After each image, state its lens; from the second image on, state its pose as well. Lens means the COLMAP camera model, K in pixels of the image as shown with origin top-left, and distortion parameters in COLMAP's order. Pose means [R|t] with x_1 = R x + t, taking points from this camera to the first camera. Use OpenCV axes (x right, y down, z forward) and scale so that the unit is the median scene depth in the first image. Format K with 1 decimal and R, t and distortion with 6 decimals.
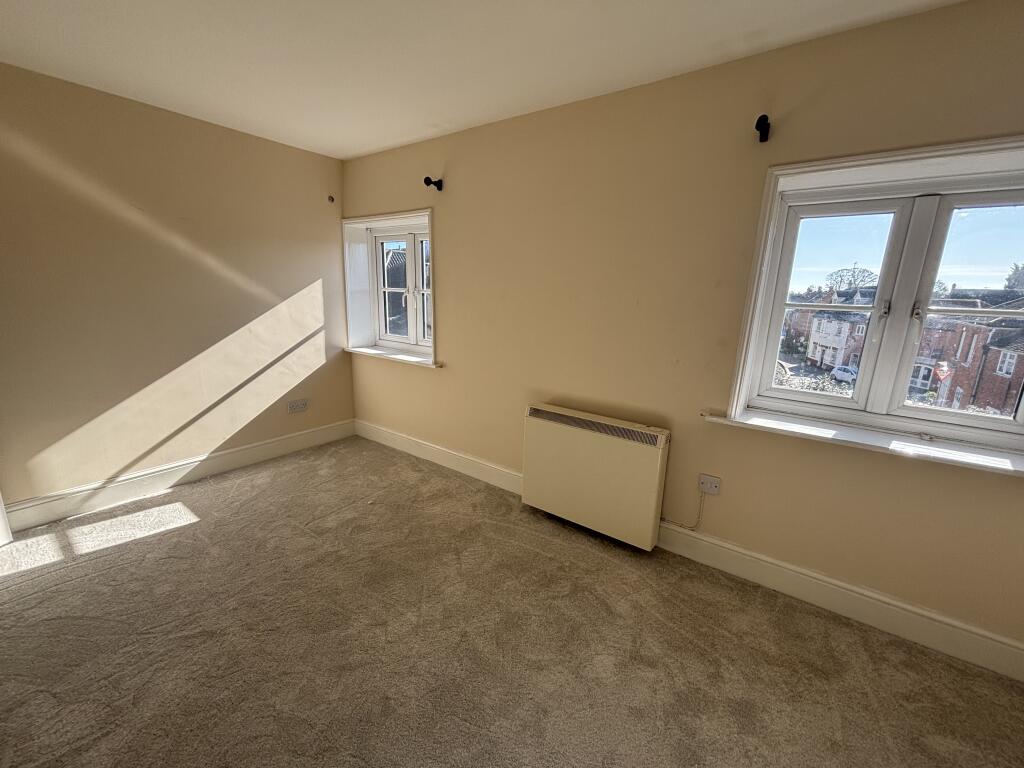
lens RADIAL K [[411.5, 0, 514.1], [0, 411.5, 386.8], [0, 0, 1]] dist [0.002534, -0.001448]
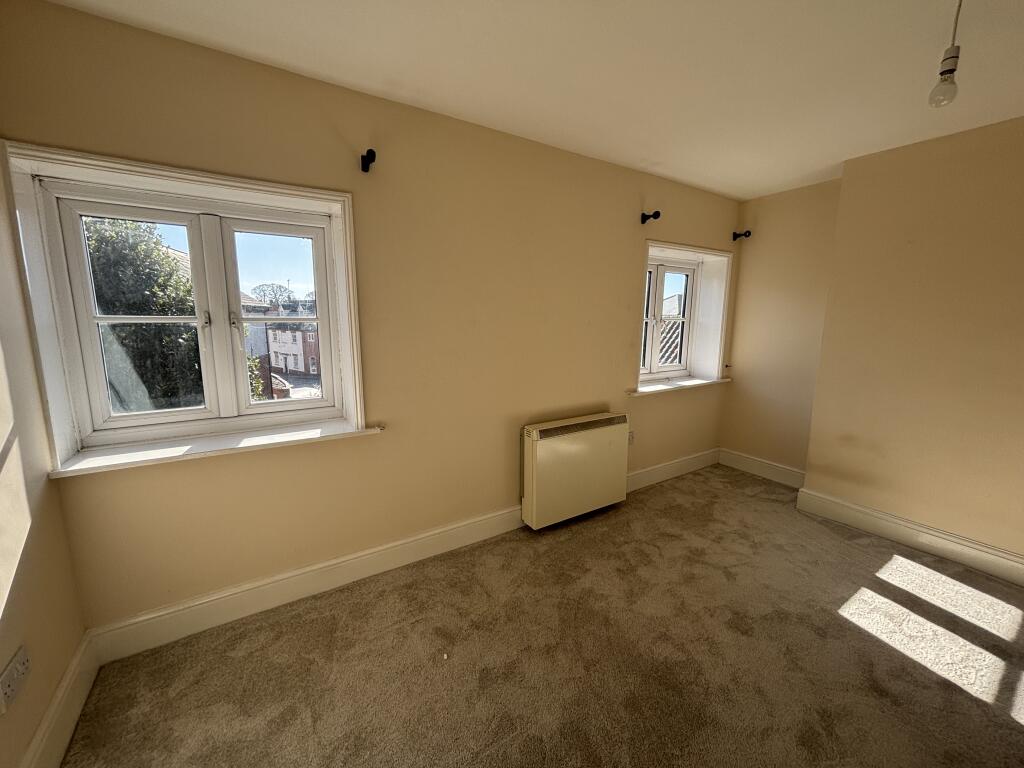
lens RADIAL K [[411.5, 0, 513.1], [0, 411.5, 380.2], [0, 0, 1]] dist [0.002534, -0.001448]
pose [[0.363894, -0.173825, 0.915077, -0.594470], [0.215346, 0.971516, 0.098910, -0.122519], [-0.906205, 0.161066, 0.390961, 0.436733]]
